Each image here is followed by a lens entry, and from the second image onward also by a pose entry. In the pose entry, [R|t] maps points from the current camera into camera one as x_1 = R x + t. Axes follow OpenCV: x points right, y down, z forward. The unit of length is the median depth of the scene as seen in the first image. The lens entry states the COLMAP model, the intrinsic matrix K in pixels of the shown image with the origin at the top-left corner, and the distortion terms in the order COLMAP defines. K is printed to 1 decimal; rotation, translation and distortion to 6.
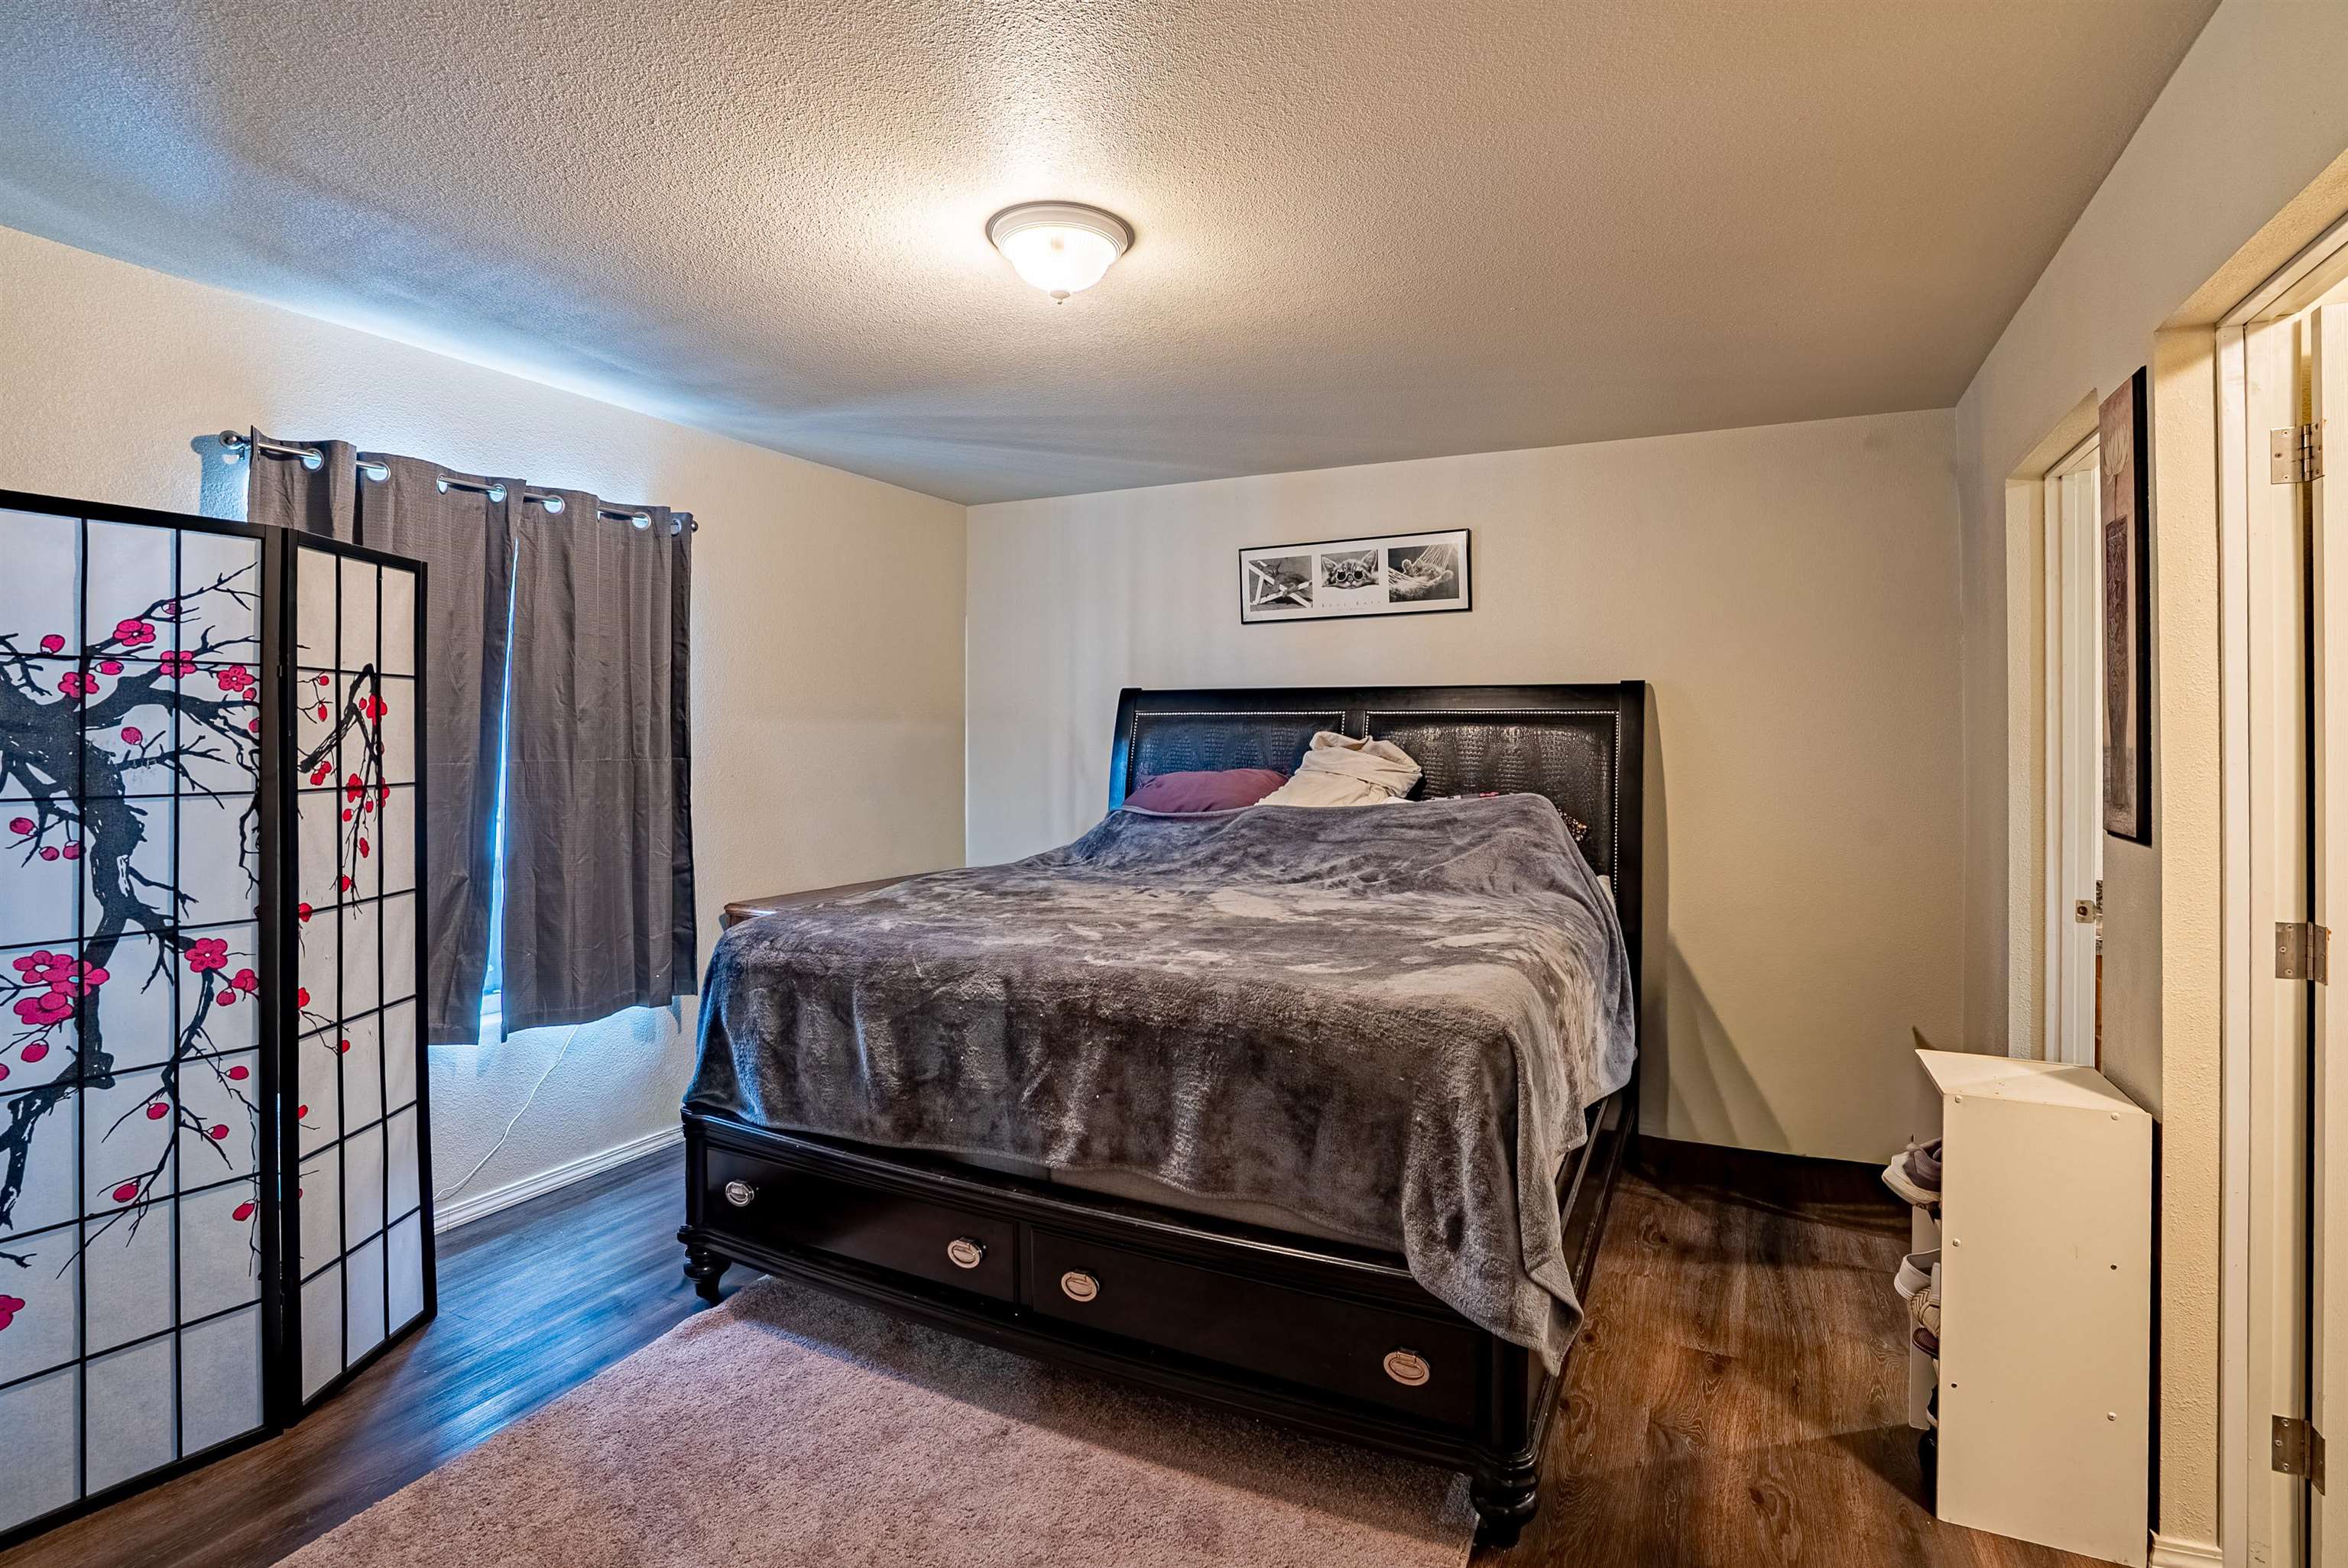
lens RADIAL K [[1085.8, 0, 1164.8], [0, 1085.8, 739.4], [0, 0, 1]] dist [-0.005401, 0.002050]
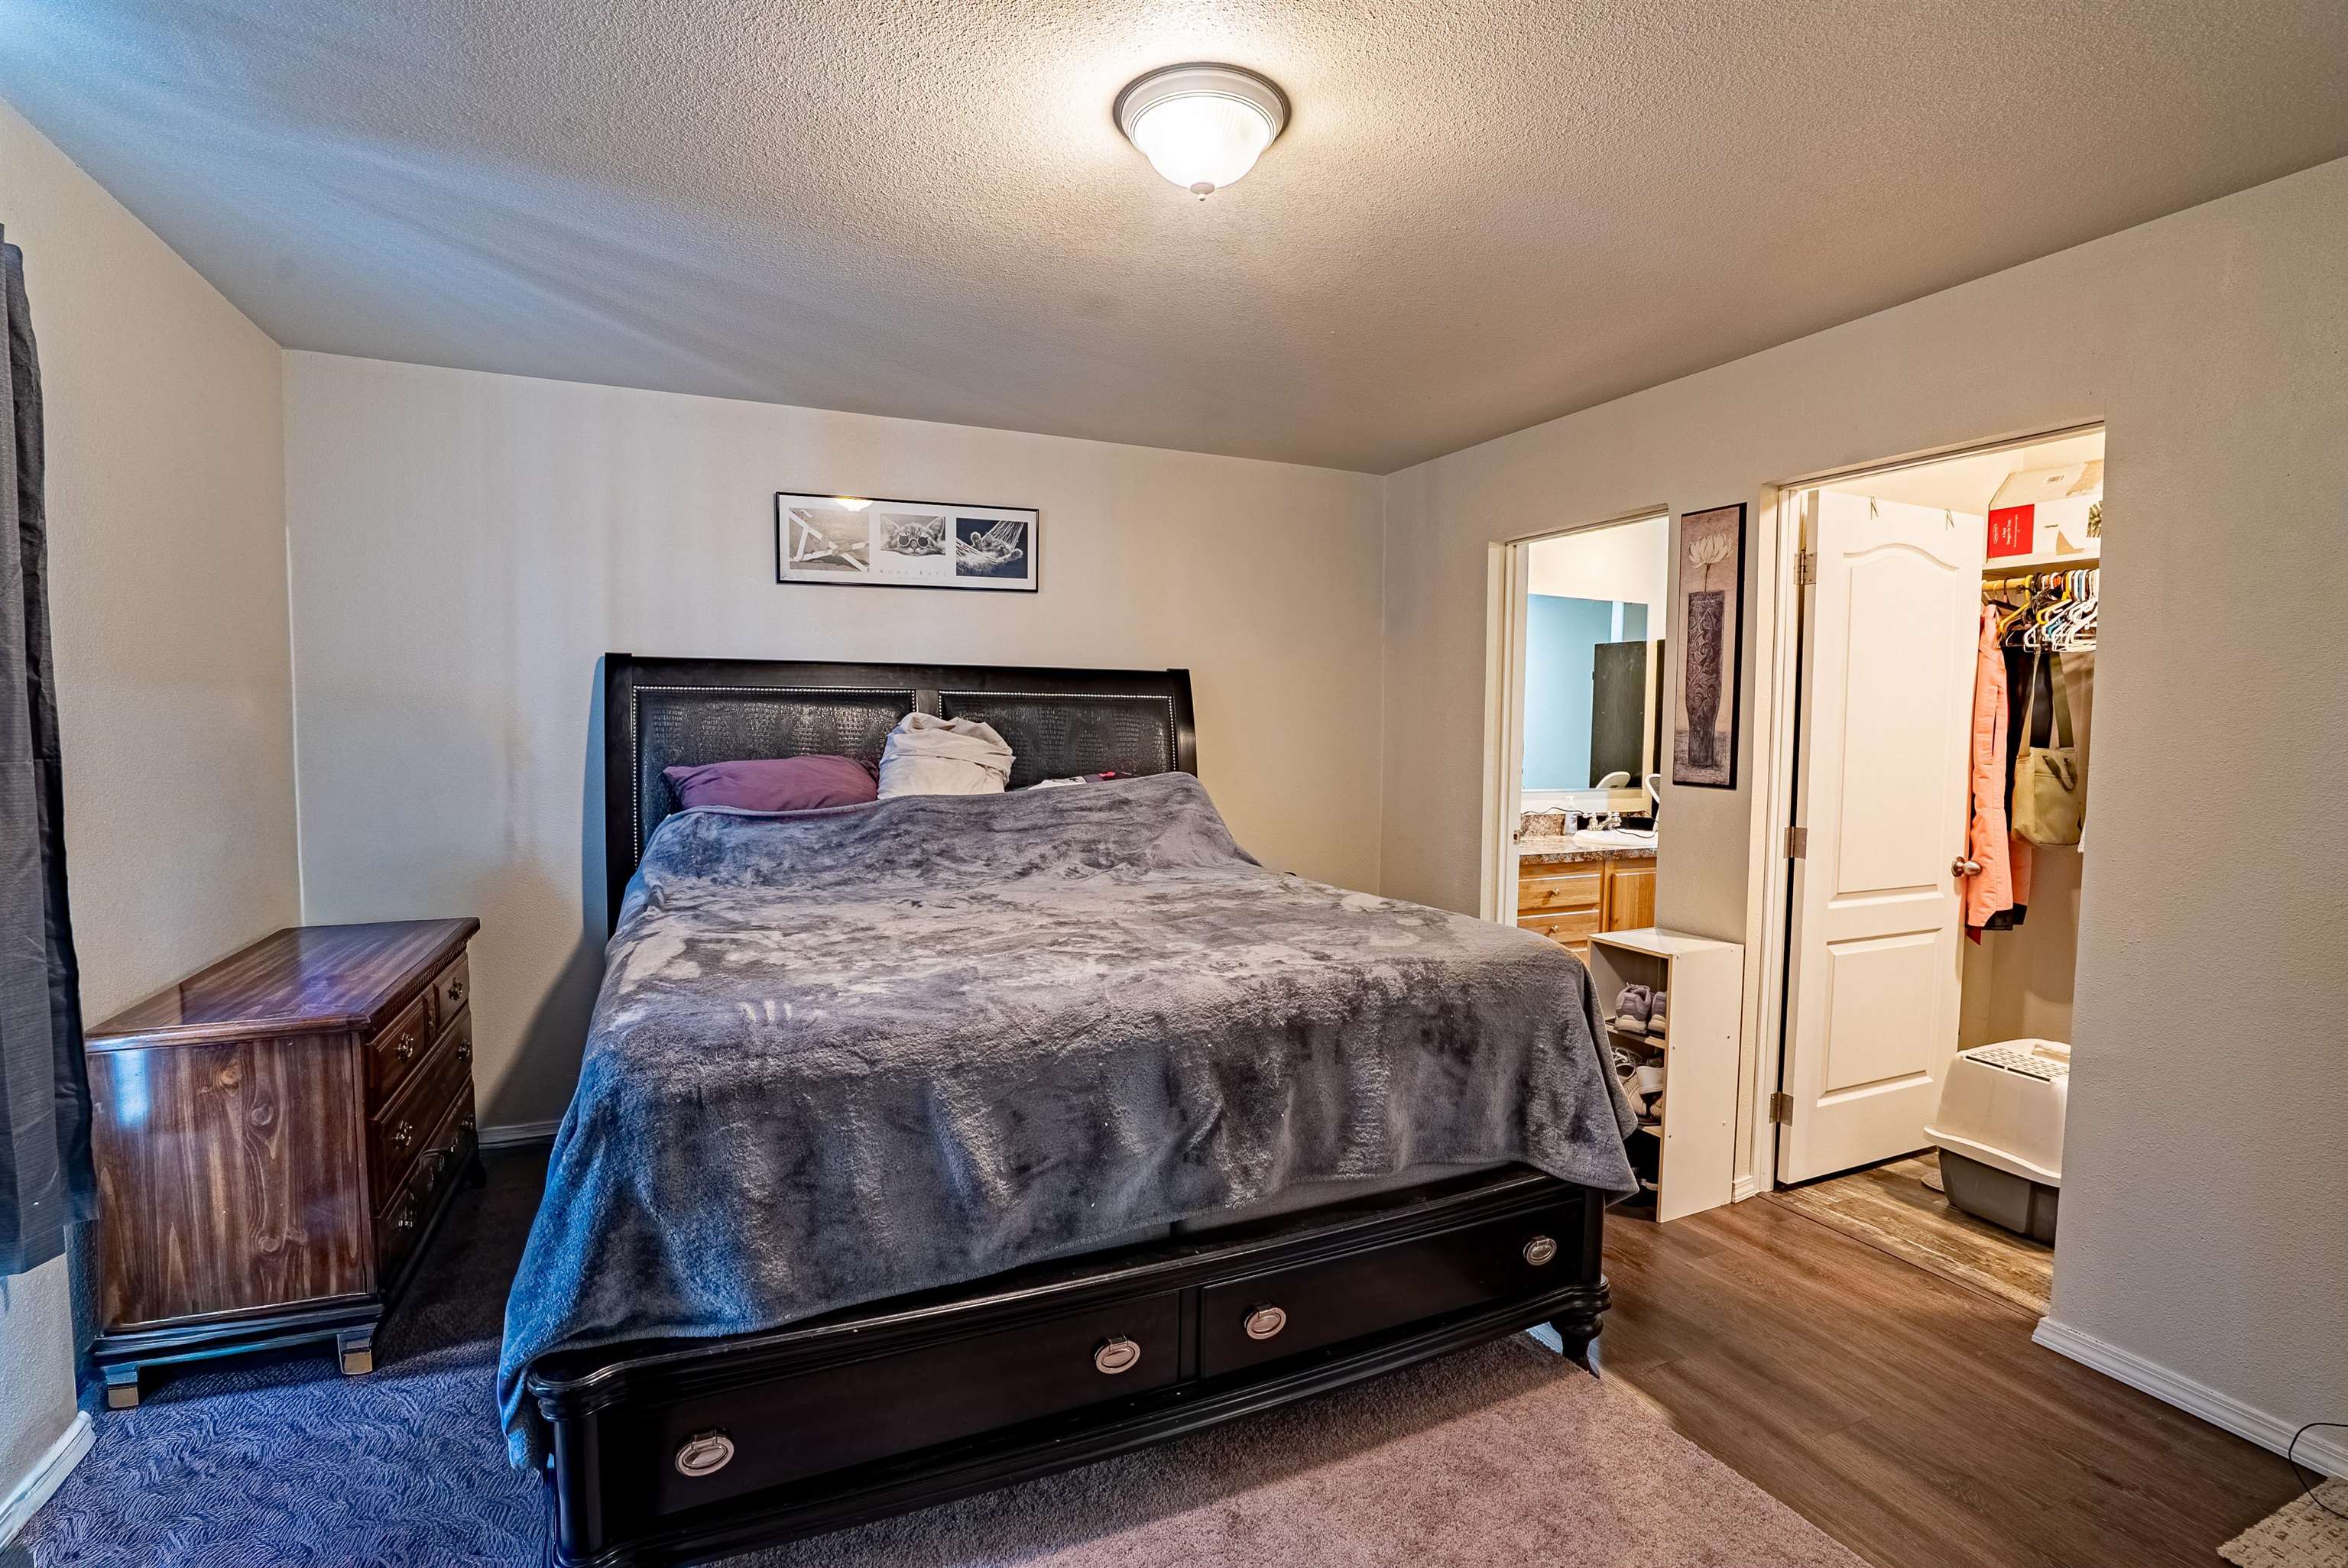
lens RADIAL K [[1085.8, 0, 1166.1], [0, 1085.8, 785.4], [0, 0, 1]] dist [-0.005401, 0.002050]
pose [[0.643432, -0.045444, 0.764153, -0.426567], [-0.003750, 0.998037, 0.062511, -0.003874], [-0.765494, -0.043087, 0.641999, 0.258753]]
